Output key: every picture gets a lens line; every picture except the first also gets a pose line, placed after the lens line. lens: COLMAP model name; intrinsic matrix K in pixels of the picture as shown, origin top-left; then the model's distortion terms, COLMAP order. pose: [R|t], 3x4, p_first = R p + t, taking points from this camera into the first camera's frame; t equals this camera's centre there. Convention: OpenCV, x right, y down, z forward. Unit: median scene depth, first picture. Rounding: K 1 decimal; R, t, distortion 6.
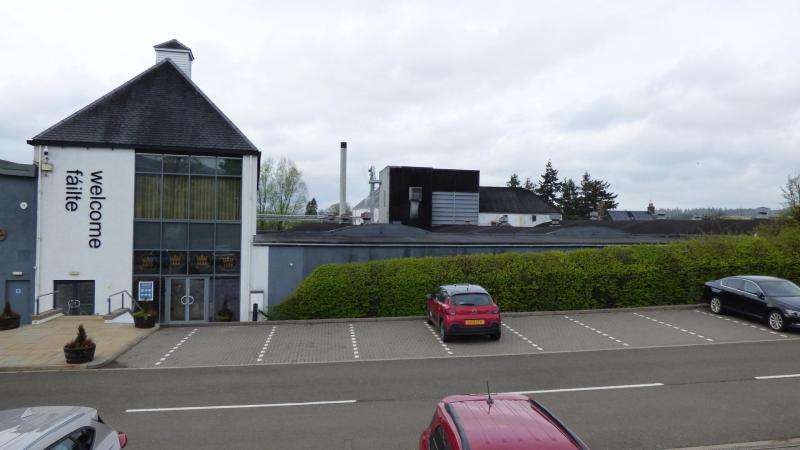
lens RADIAL K [[545.9, 0, 402.4], [0, 545.9, 224.2], [0, 0, 1]] dist [-0.027639, -0.003247]
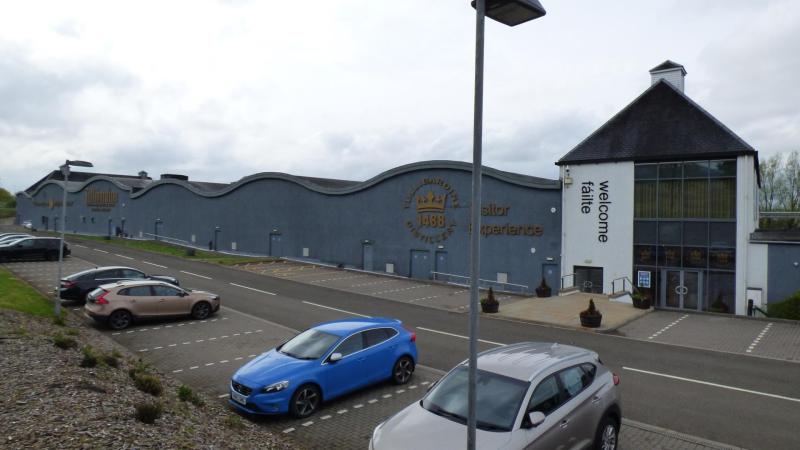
lens RADIAL K [[498.0, 0, 400.8], [0, 498.0, 221.6], [0, 0, 1]] dist [0.021291, -0.002385]
pose [[0.611931, -0.008911, -0.790861, 0.070763], [0.007291, 0.999958, -0.005625, -0.000860], [0.790878, -0.002324, 0.611970, -0.095979]]
